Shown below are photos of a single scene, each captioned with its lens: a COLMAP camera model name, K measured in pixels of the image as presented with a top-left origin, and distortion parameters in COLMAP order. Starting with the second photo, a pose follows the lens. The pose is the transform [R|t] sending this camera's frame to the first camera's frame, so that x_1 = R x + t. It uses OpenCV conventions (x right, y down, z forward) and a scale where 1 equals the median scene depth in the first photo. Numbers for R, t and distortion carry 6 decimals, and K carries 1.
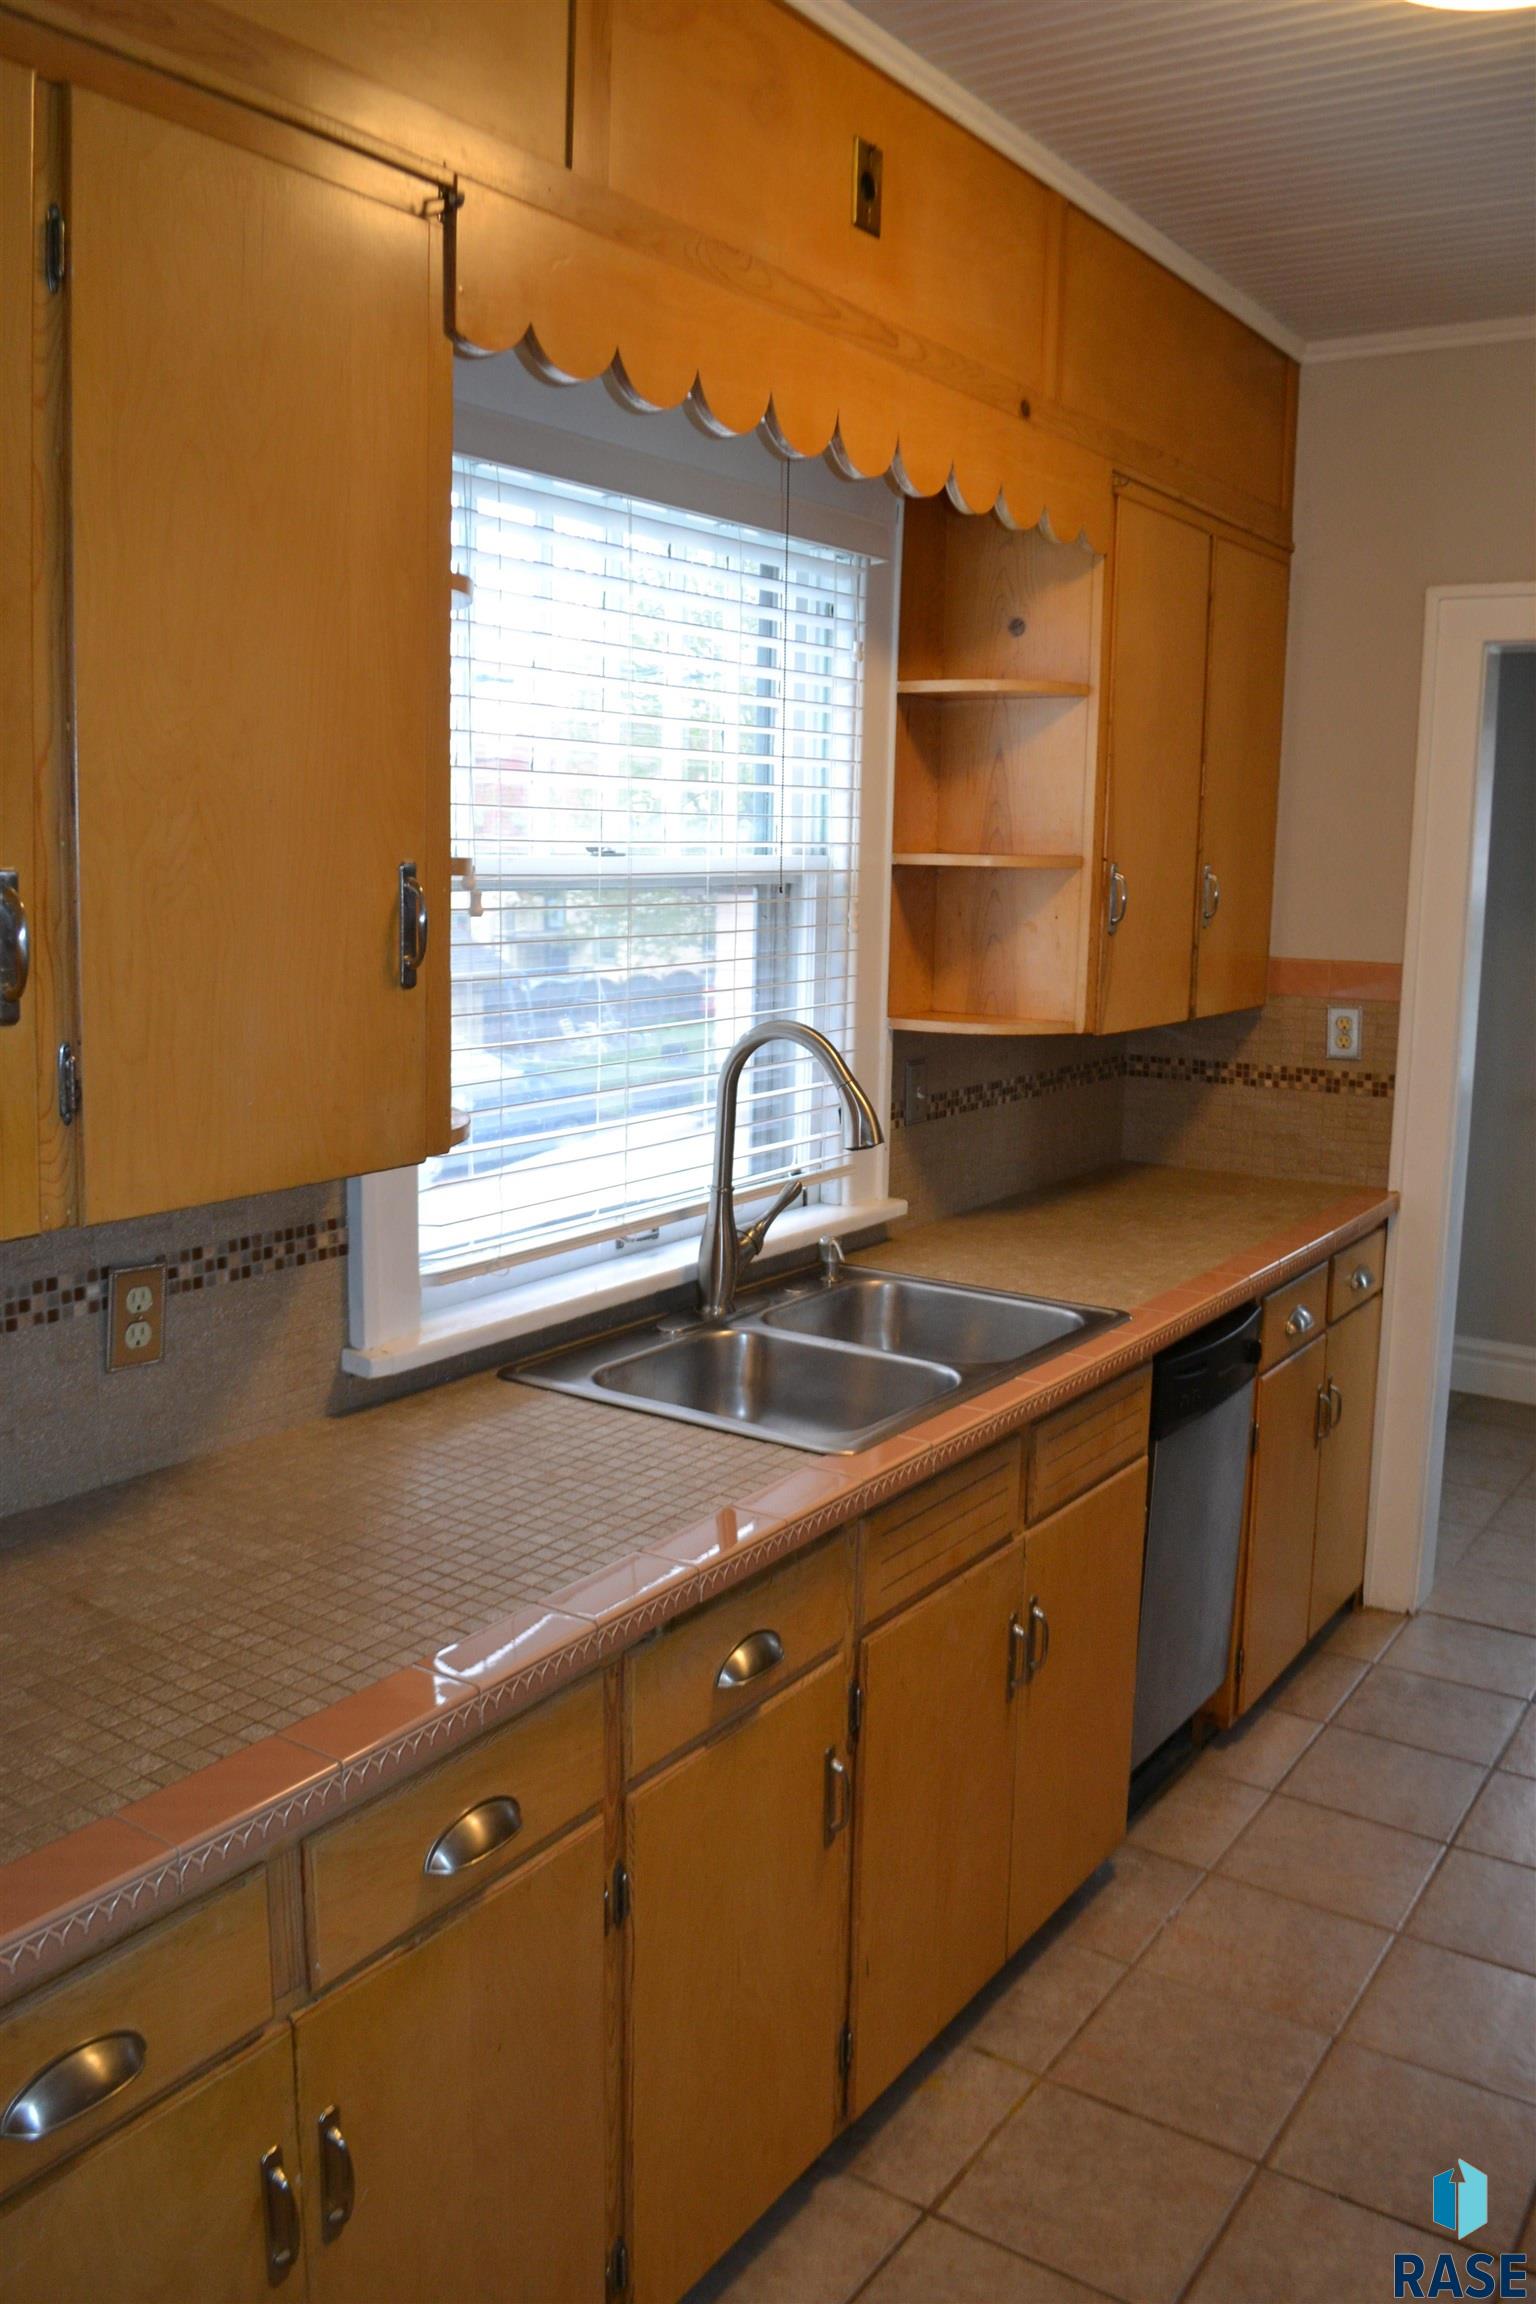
lens RADIAL K [[1822.5, 0, 768.0], [0, 1822.5, 1152.0], [0, 0, 1]] dist [-0.081262, 0.002764]
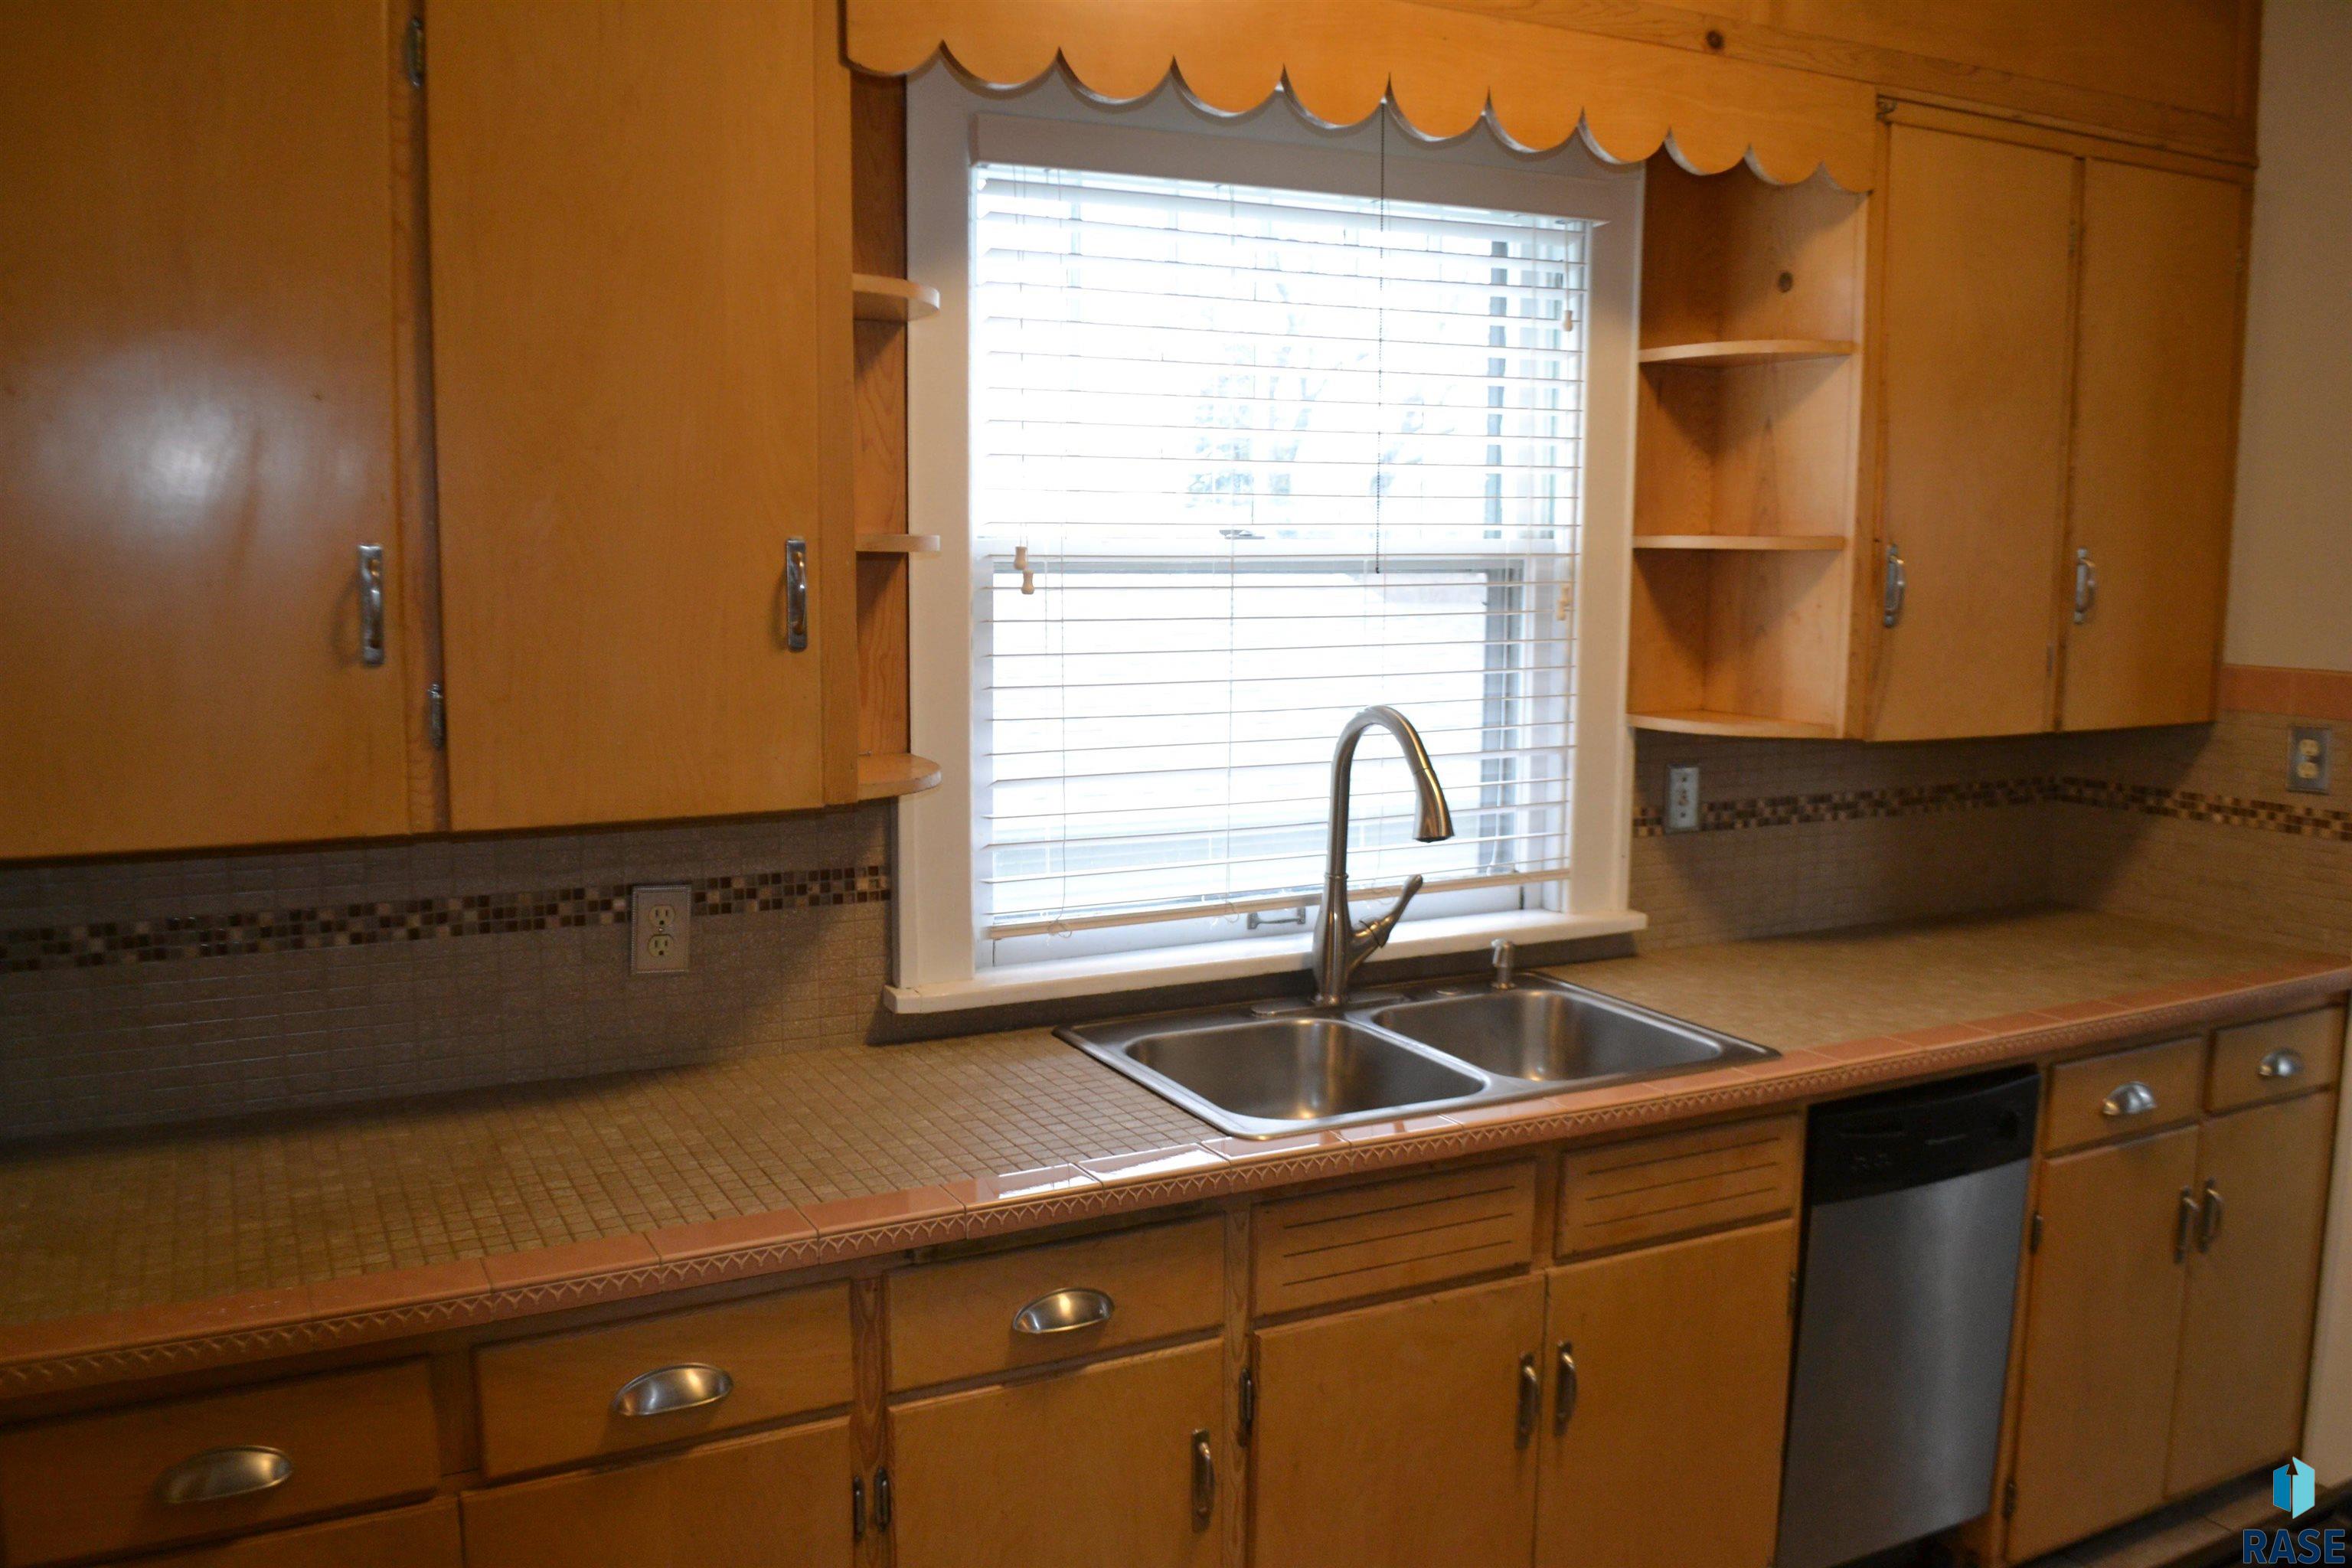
lens RADIAL K [[1860.5, 0, 1085.3], [0, 1860.5, 837.1], [0, 0, 1]] dist [-0.081262, 0.002764]
pose [[0.867429, 0.062330, -0.493641, 0.311826], [-0.069753, 0.997559, 0.003387, 0.004775], [0.492647, 0.031495, 0.869659, 0.055269]]
